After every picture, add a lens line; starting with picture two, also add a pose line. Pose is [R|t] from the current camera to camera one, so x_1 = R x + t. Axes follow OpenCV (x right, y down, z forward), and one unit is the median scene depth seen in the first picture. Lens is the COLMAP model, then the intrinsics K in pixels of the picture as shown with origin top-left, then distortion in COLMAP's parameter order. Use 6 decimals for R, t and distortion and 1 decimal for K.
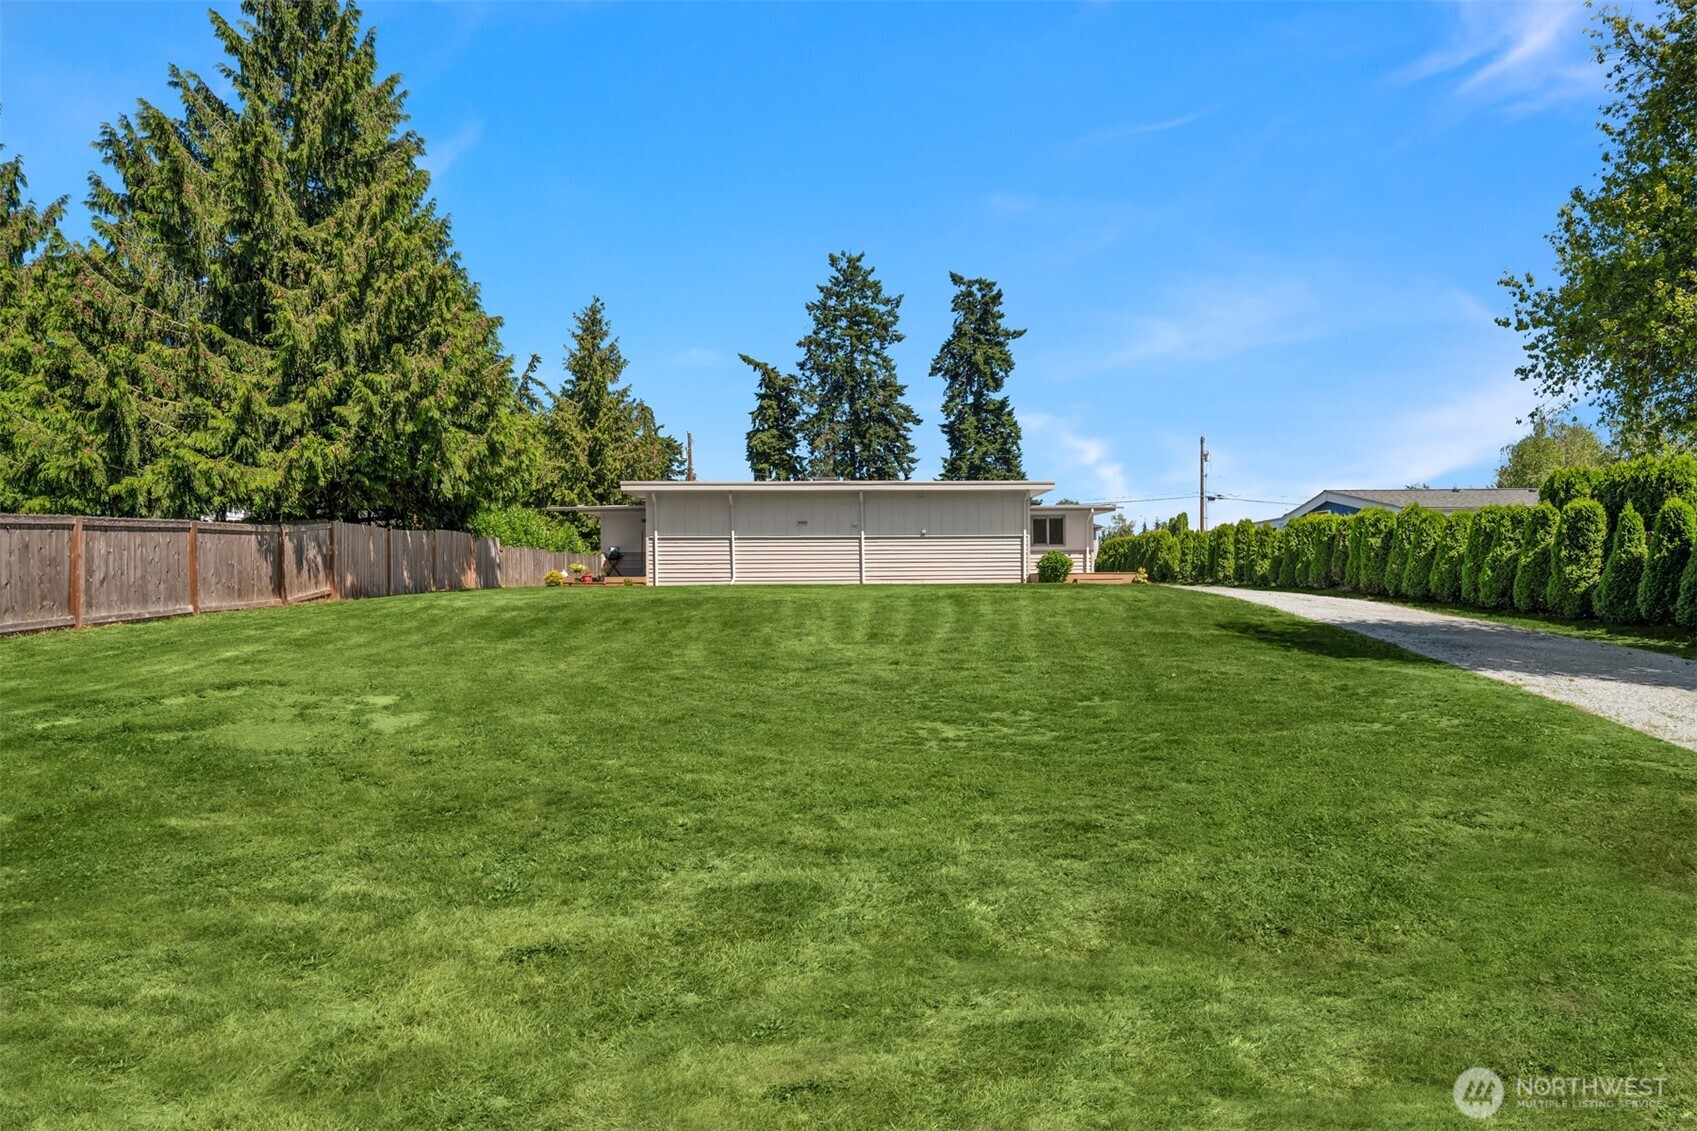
lens RADIAL K [[922.5, 0, 858.9], [0, 922.5, 580.2], [0, 0, 1]] dist [0.002732, -0.008474]
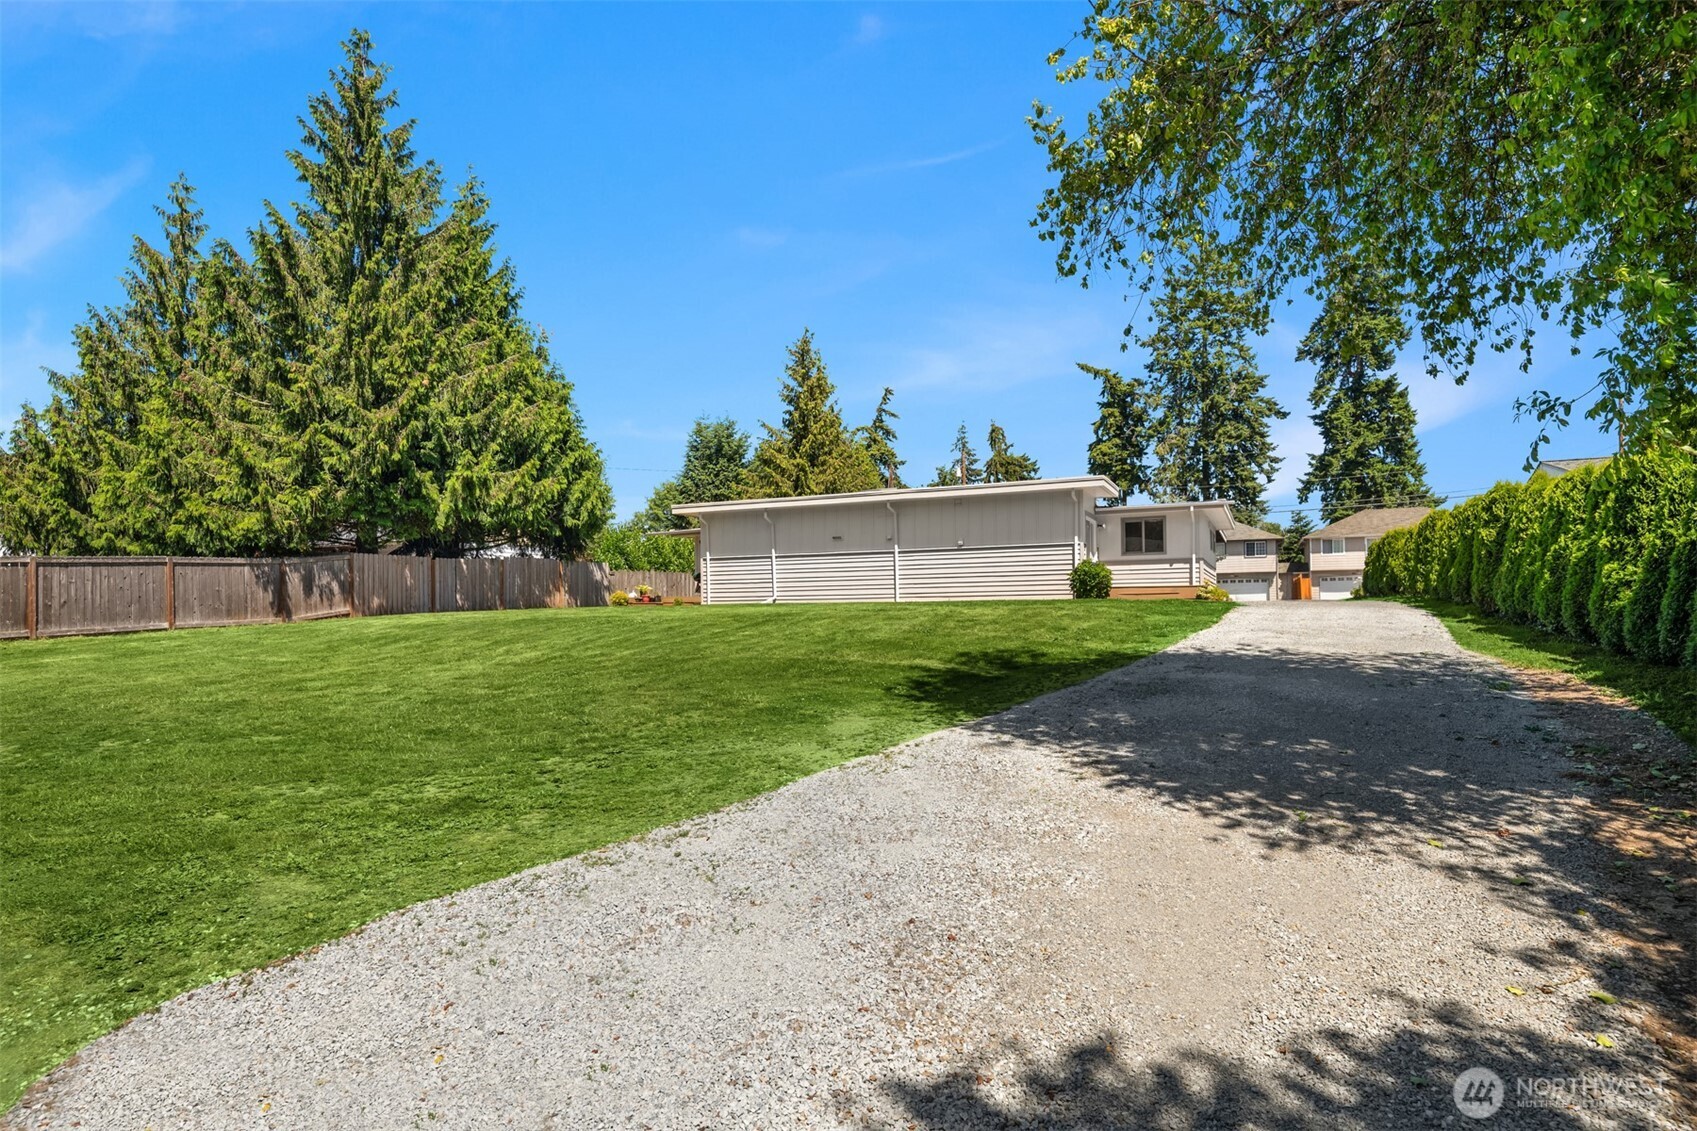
lens RADIAL K [[922.5, 0, 860.8], [0, 922.5, 596.3], [0, 0, 1]] dist [0.002732, -0.008474]
pose [[0.890886, -0.010396, -0.454107, 0.105118], [0.008632, 0.999945, -0.005956, 0.000918], [0.454144, 0.001386, 0.890927, 0.044398]]
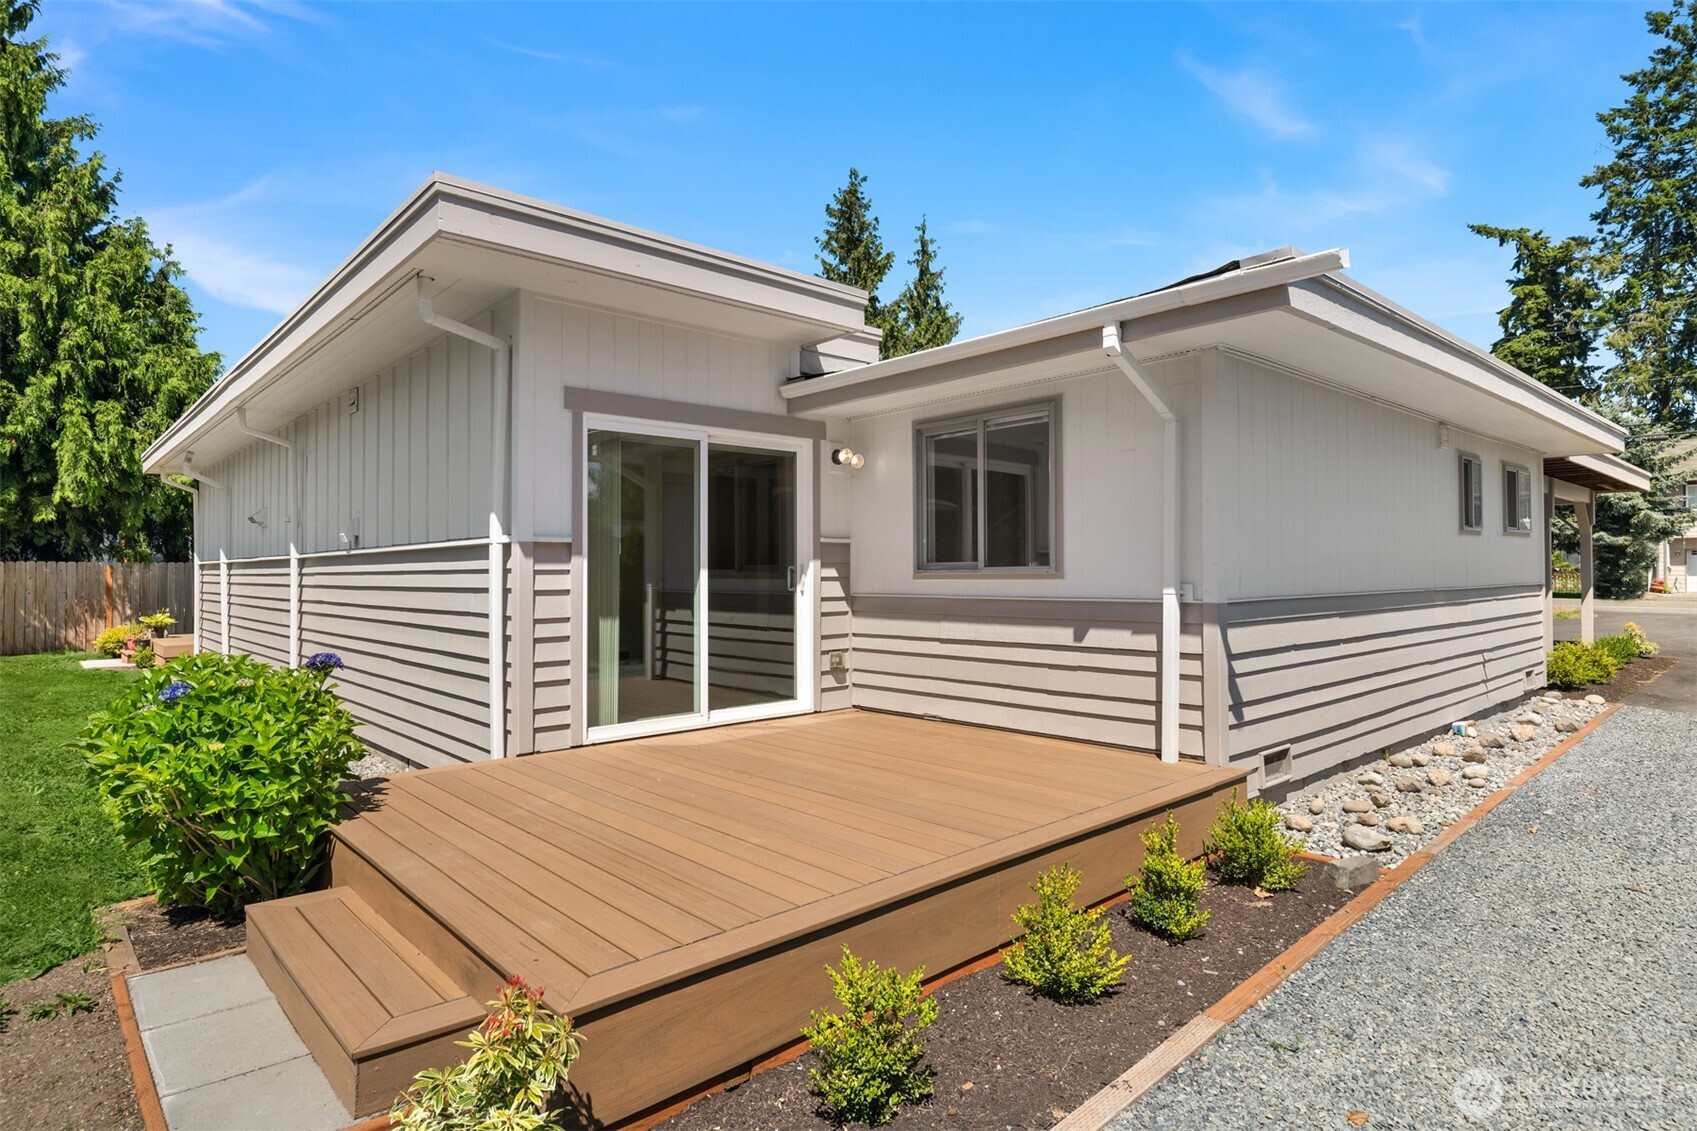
lens RADIAL K [[922.5, 0, 854.0], [0, 922.5, 551.3], [0, 0, 1]] dist [0.002732, -0.008474]
pose [[0.637203, -0.012716, -0.770591, 0.094719], [0.008900, 0.999919, -0.009141, -0.012193], [0.770645, -0.001033, 0.637264, 0.251035]]
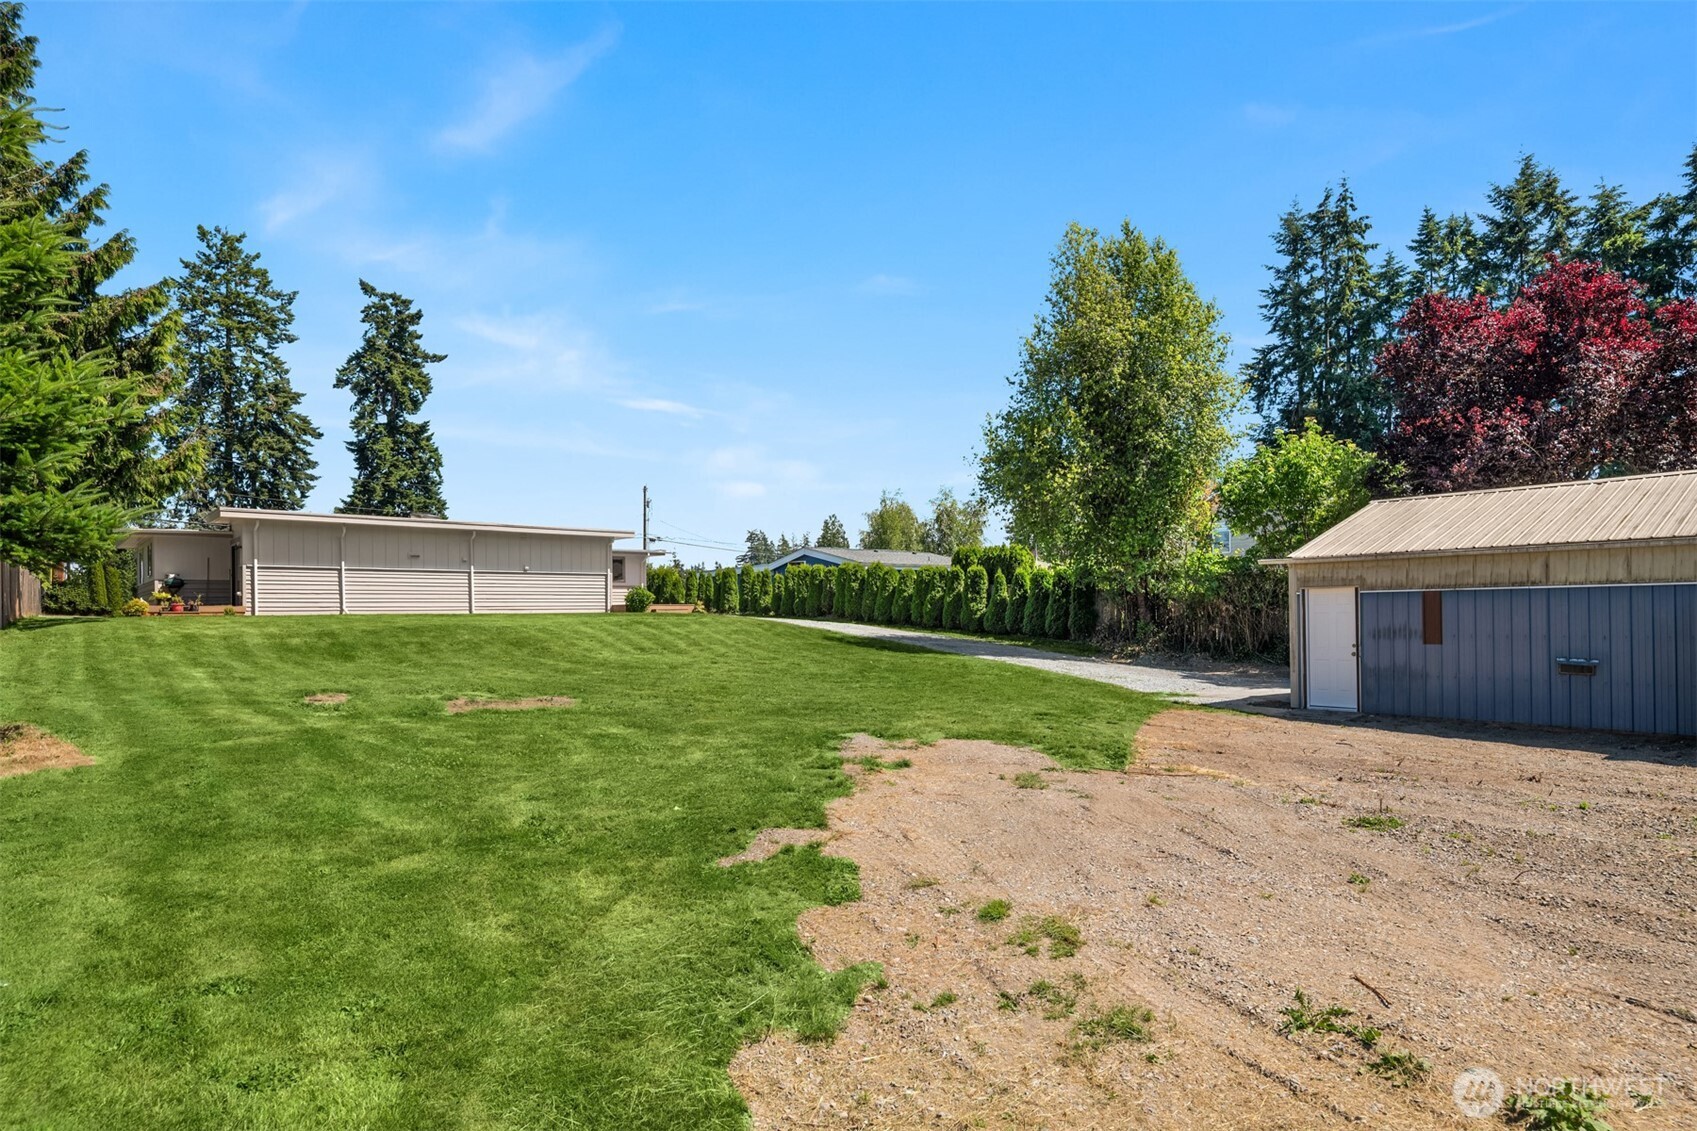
lens RADIAL K [[922.5, 0, 869.1], [0, 922.5, 600.6], [0, 0, 1]] dist [0.002732, -0.008474]
pose [[0.775386, 0.008083, 0.631436, -0.088977], [-0.001396, 0.999938, -0.011086, 0.000129], [-0.631486, 0.007715, 0.775349, -0.045672]]
